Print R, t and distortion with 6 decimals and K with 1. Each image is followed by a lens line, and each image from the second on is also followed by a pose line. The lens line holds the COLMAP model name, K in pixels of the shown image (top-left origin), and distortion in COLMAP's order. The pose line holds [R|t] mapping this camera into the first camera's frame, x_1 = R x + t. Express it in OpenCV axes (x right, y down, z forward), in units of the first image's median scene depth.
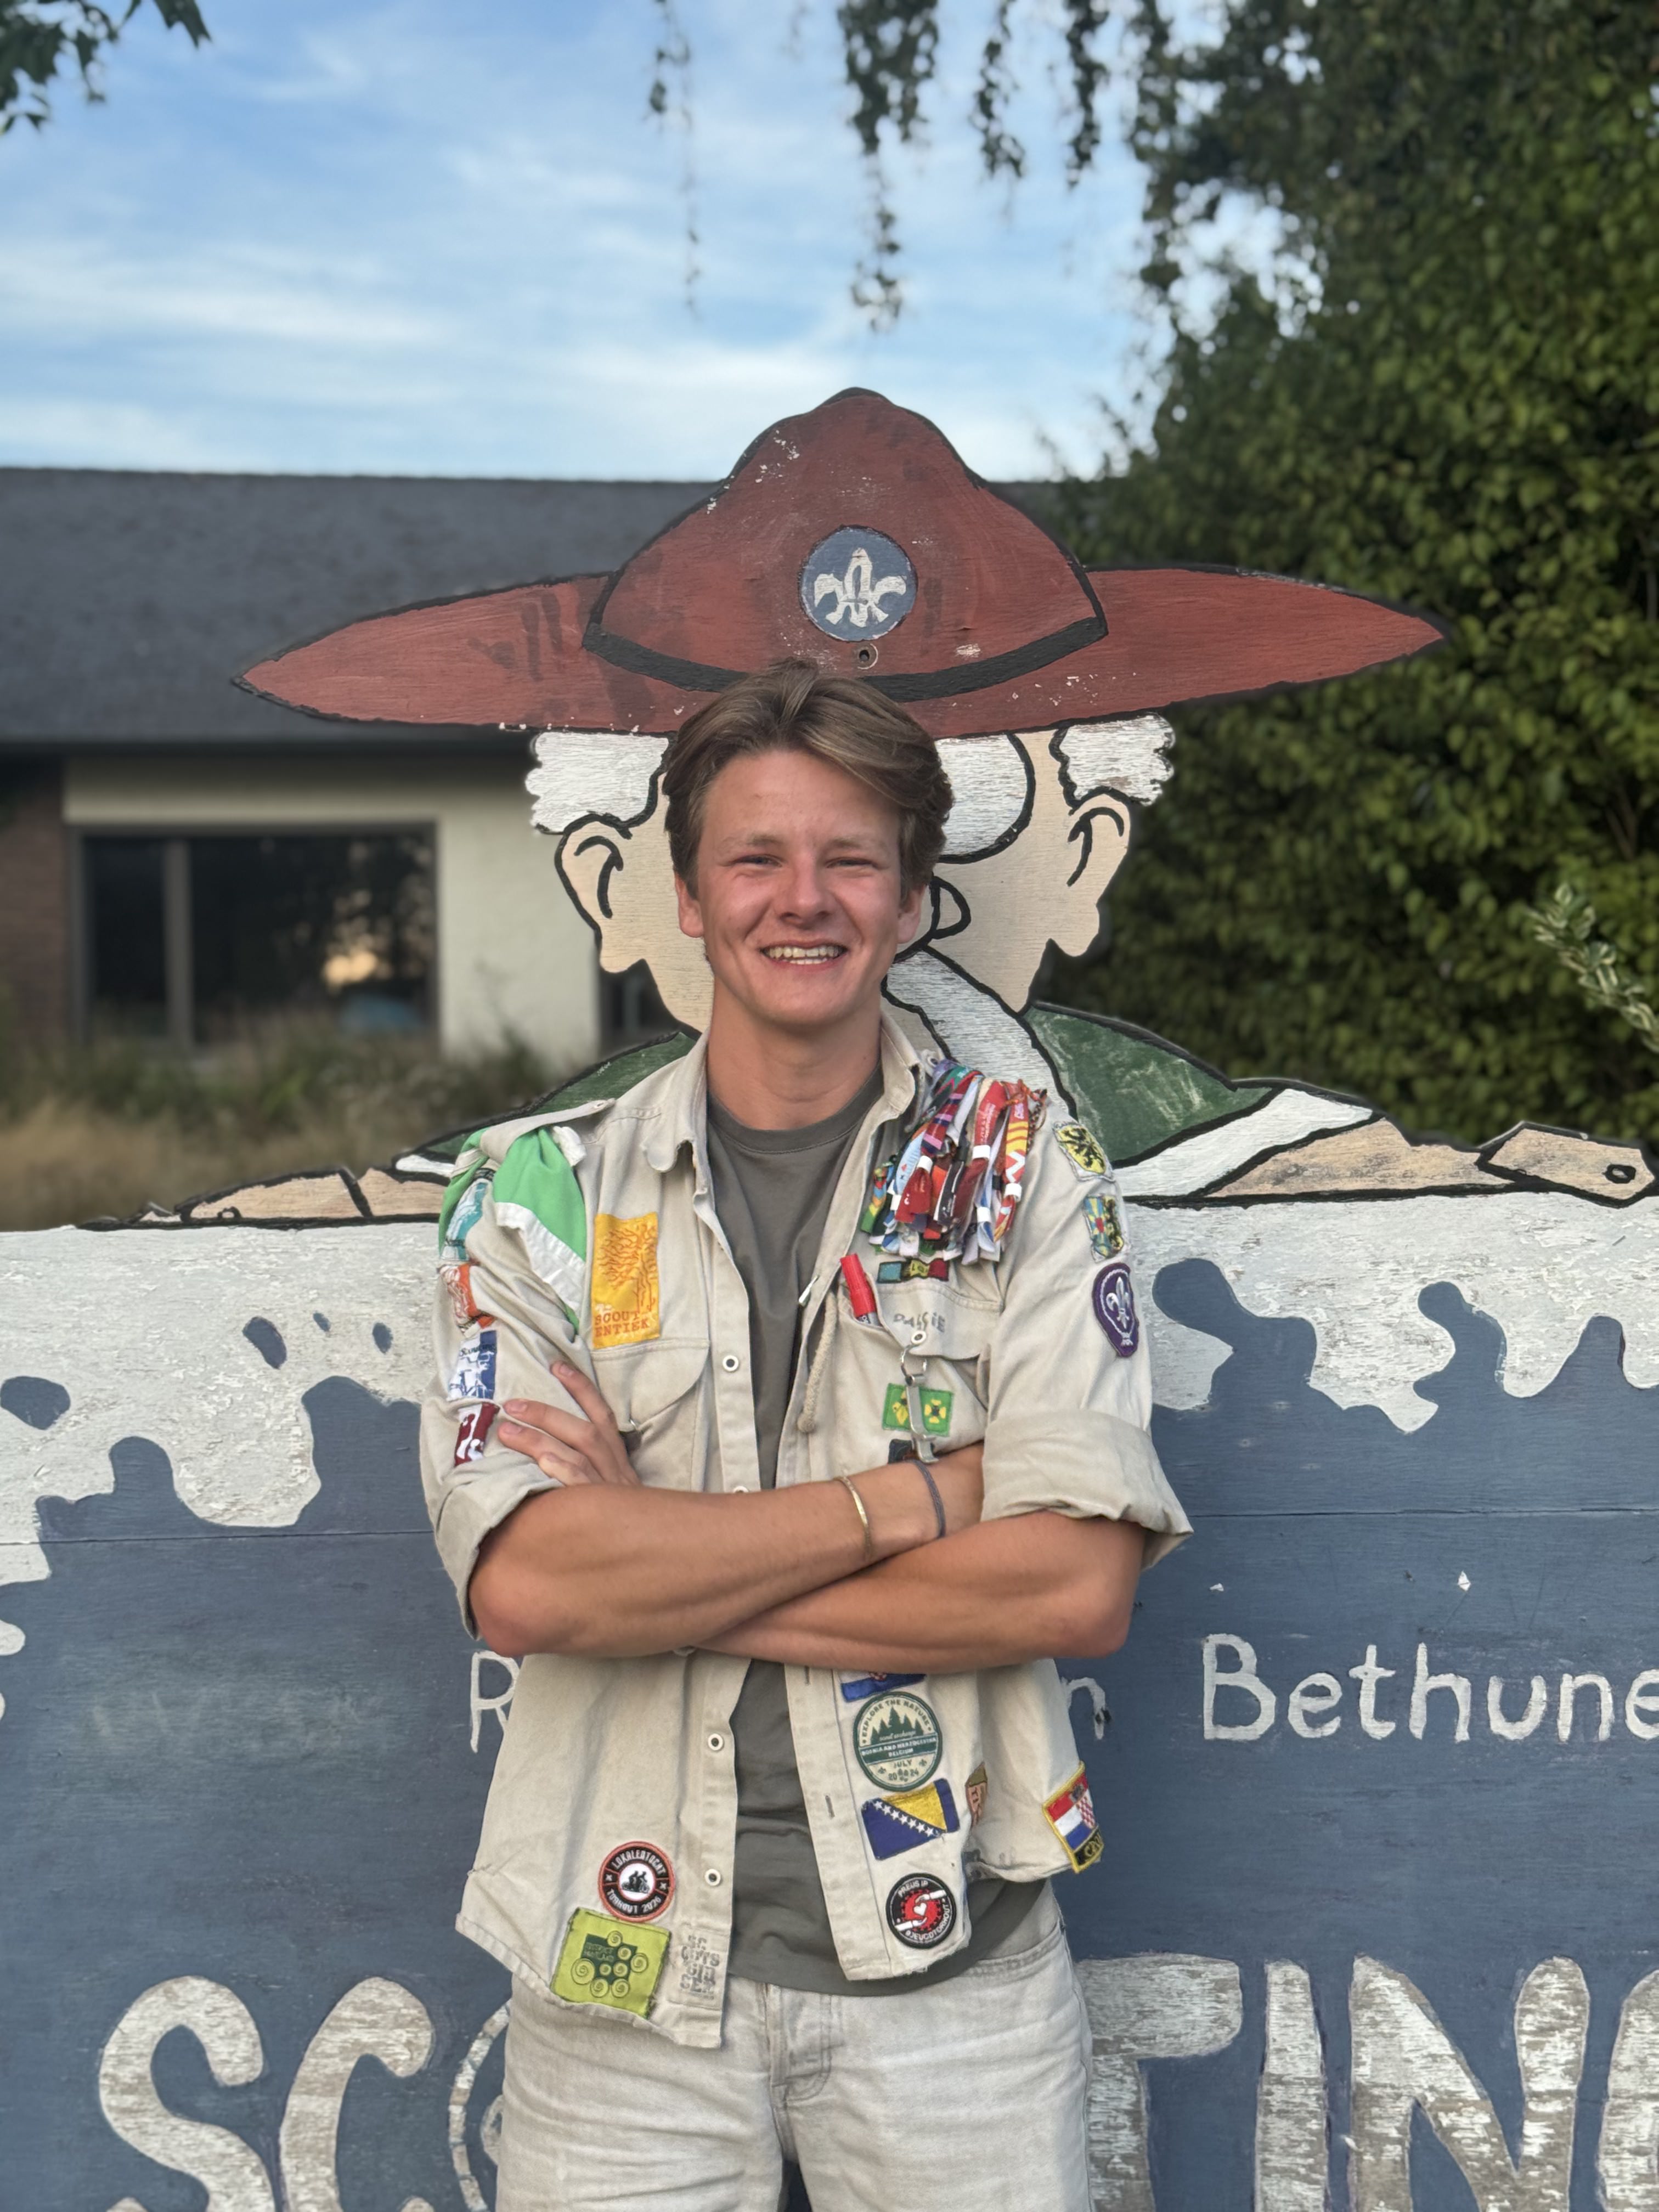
lens RADIAL K [[3093.0, 0, 819.3], [0, 3093.0, 1101.2], [0, 0, 1]] dist [0.180343, -0.401477]
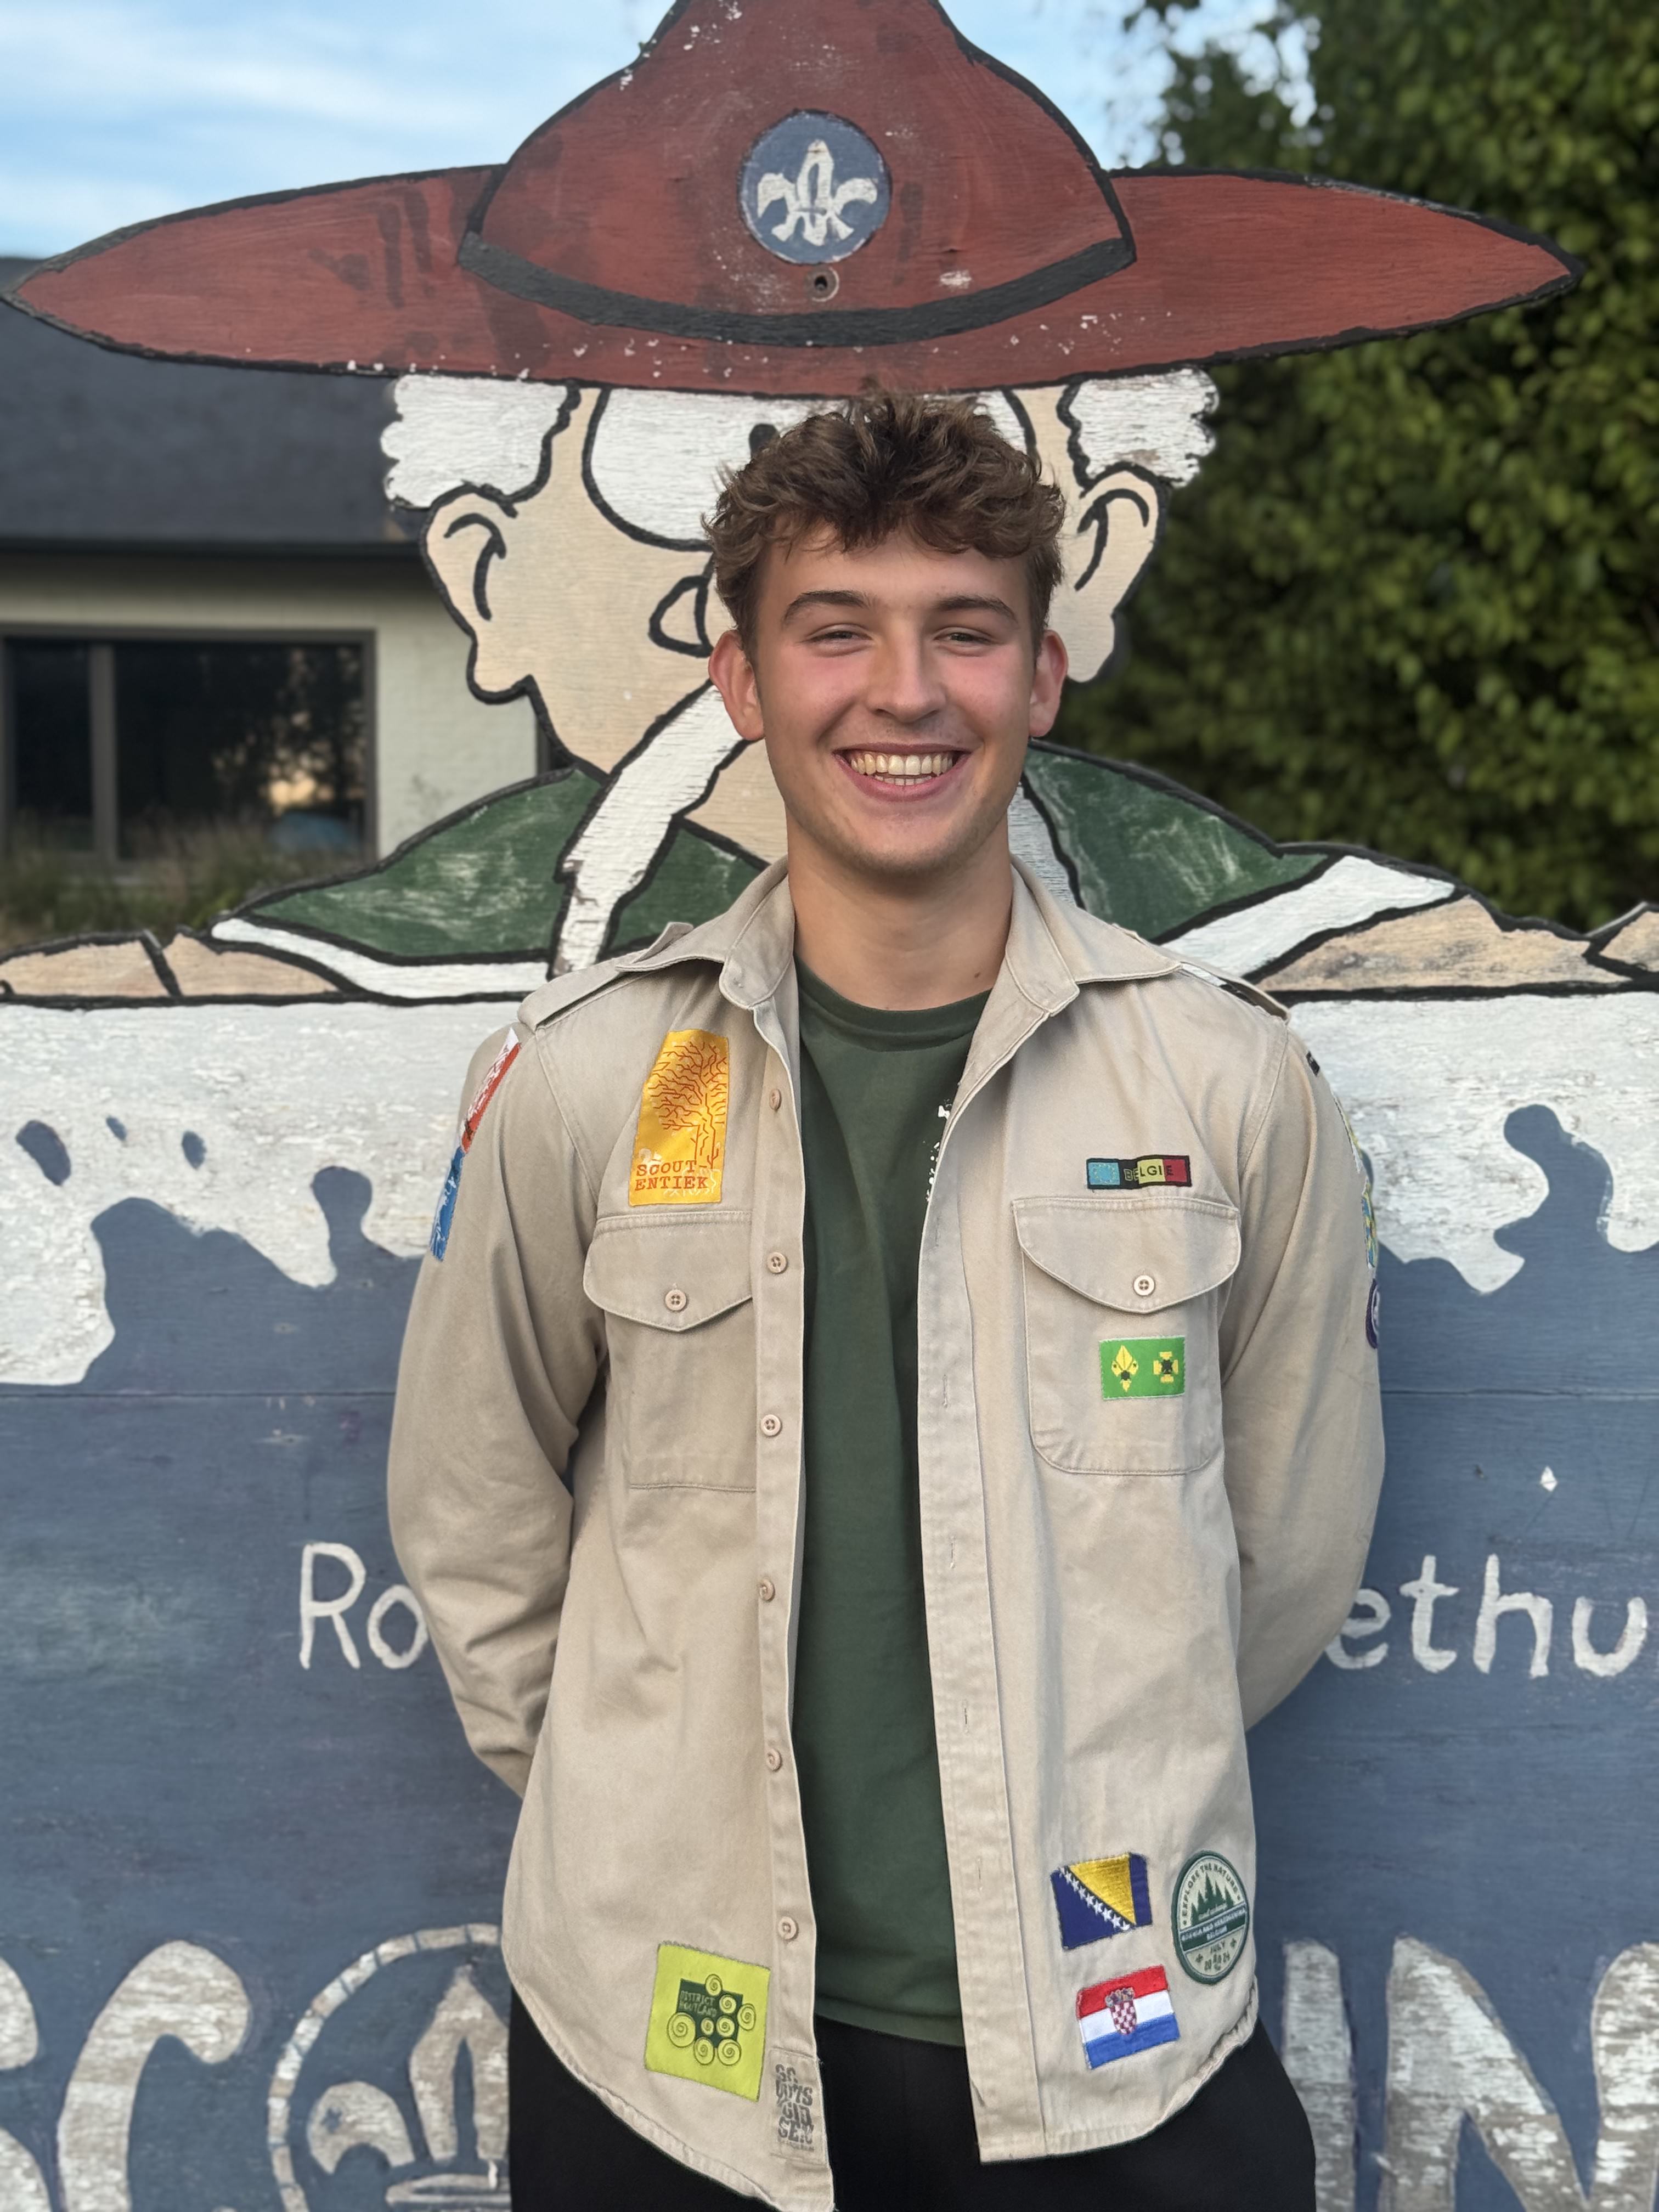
lens RADIAL K [[3069.8, 0, 811.0], [0, 3069.8, 1118.4], [0, 0, 1]] dist [0.181980, -0.432133]
pose [[0.999693, 0.019609, 0.015172, 0.004386], [-0.020440, 0.998180, 0.056740, 0.020531], [-0.014032, -0.057033, 0.998274, 0.215882]]
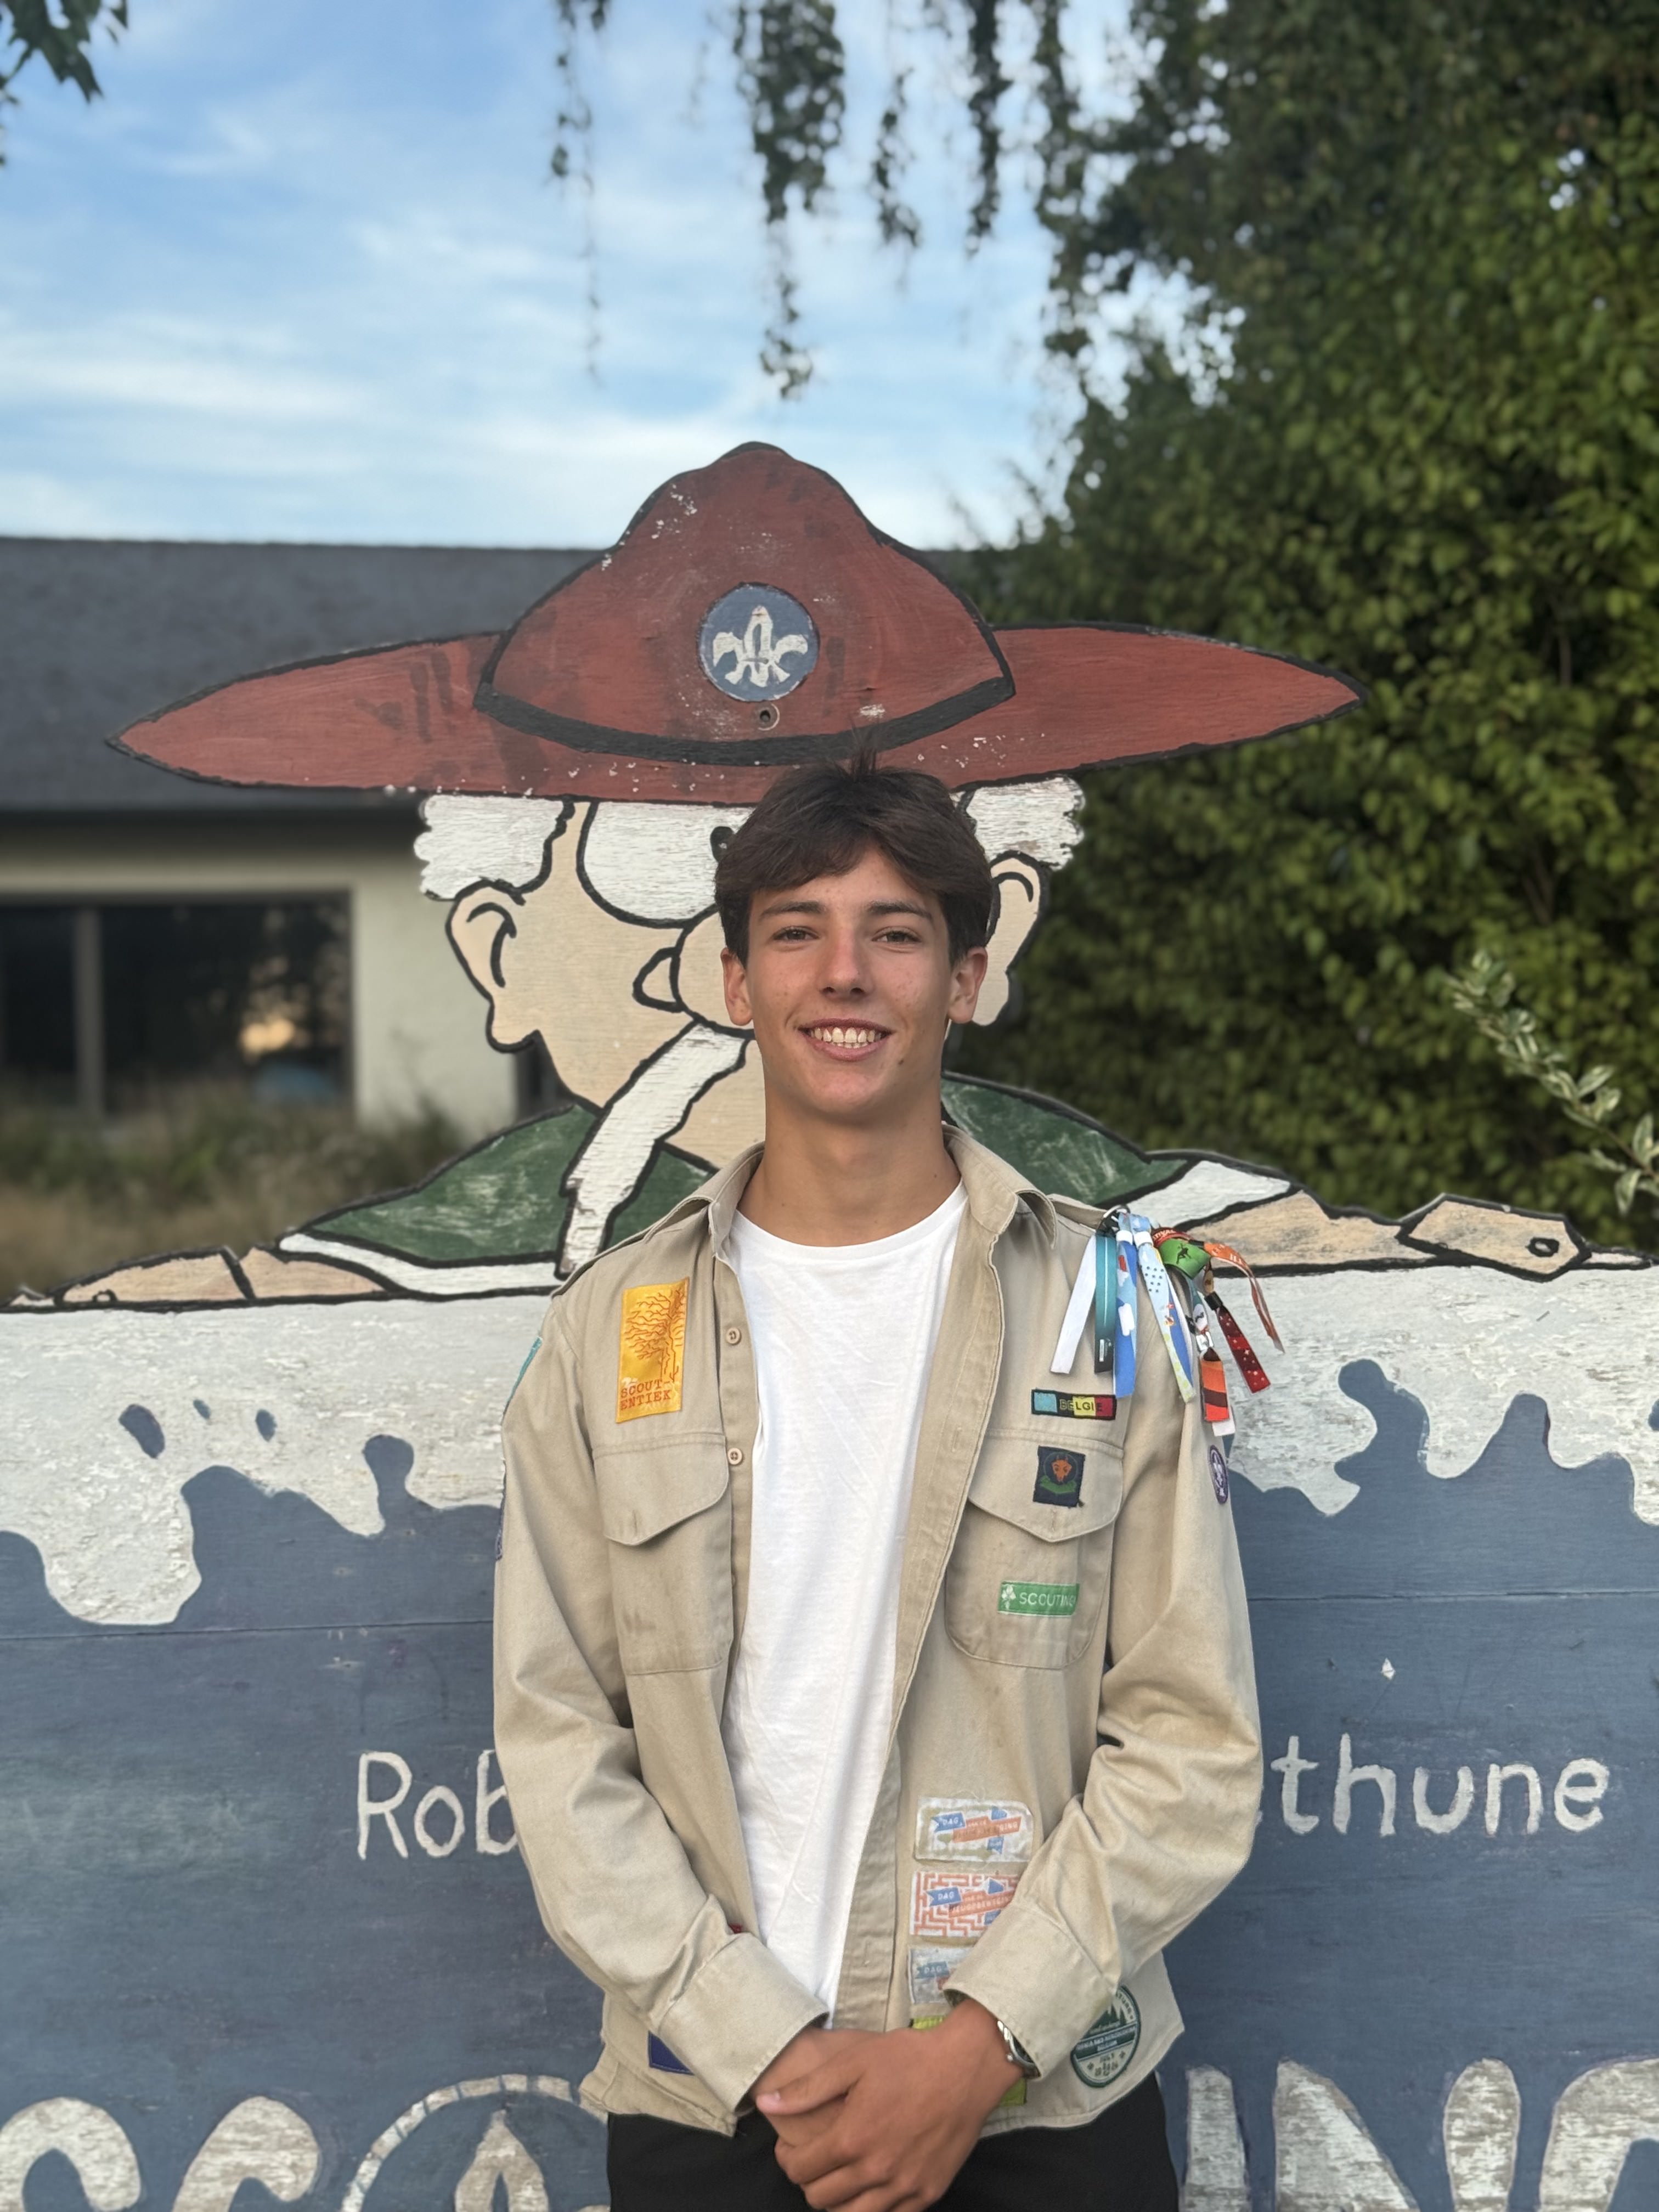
lens RADIAL K [[3095.0, 0, 823.0], [0, 3095.0, 1106.6], [0, 0, 1]] dist [0.172332, -0.386689]
pose [[0.999647, -0.004380, 0.026215, 0.006647], [0.004895, 0.999795, -0.019631, -0.002512], [-0.026123, 0.019752, 0.999464, 0.032922]]
